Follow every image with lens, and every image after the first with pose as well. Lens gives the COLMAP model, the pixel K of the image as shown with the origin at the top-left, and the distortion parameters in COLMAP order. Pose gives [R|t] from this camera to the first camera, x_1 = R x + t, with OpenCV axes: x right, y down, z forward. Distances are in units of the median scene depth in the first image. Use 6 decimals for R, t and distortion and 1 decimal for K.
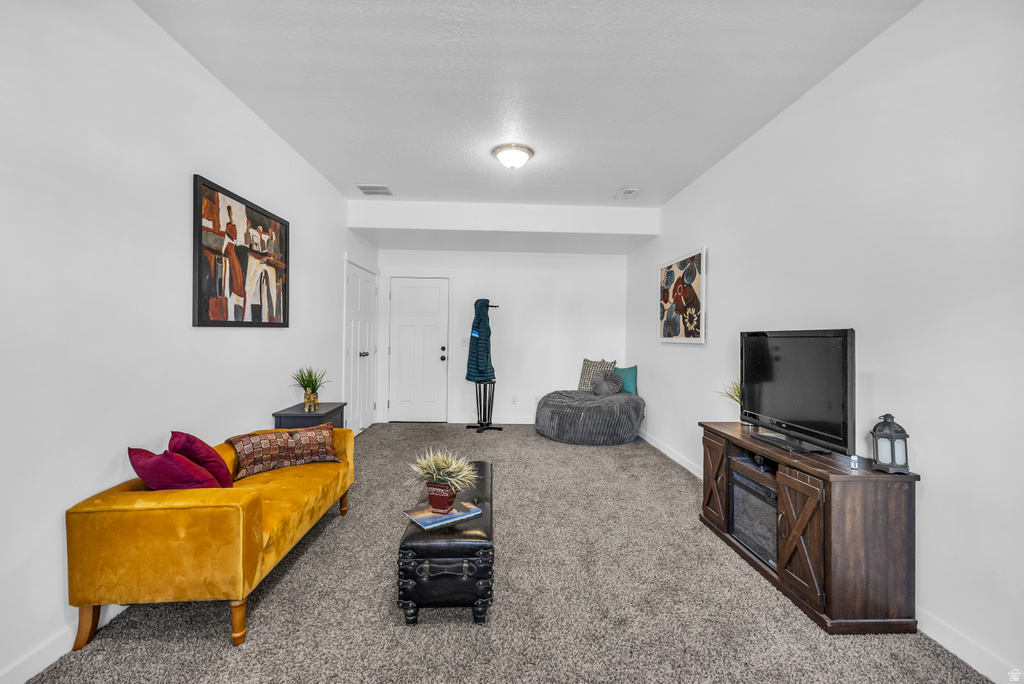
lens RADIAL K [[448.5, 0, 514.1], [0, 448.5, 339.9], [0, 0, 1]] dist [0.014002, -0.000755]
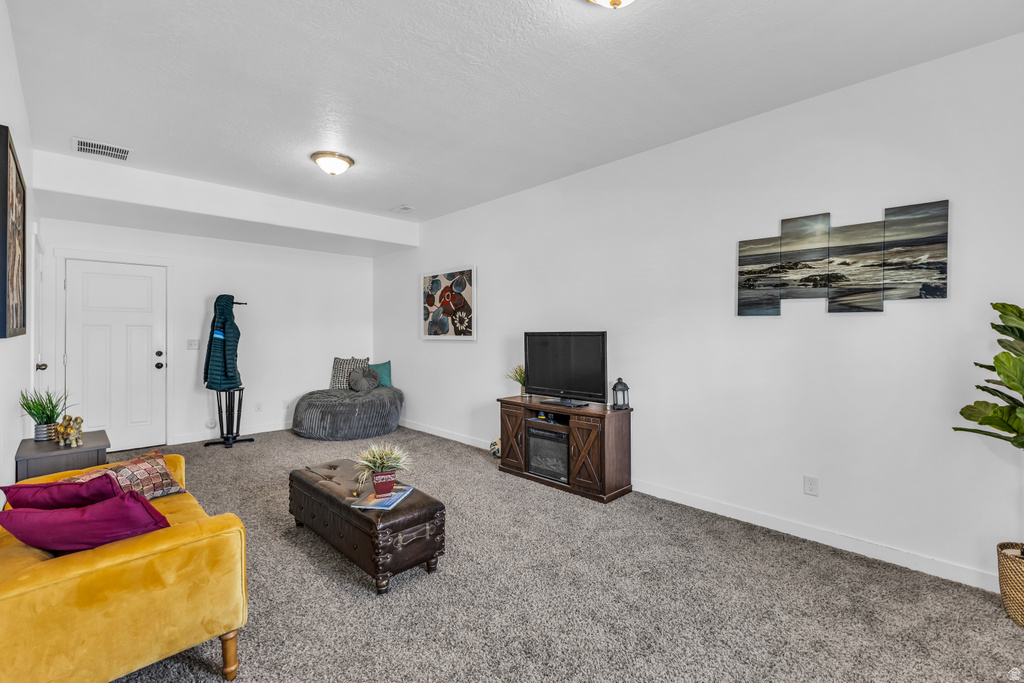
lens RADIAL K [[448.5, 0, 514.5], [0, 448.5, 335.5], [0, 0, 1]] dist [0.014002, -0.000755]
pose [[0.751141, -0.019722, 0.659848, -0.491434], [0.017464, 0.999797, 0.010002, -0.023076], [-0.659911, 0.004011, 0.751333, -0.059209]]
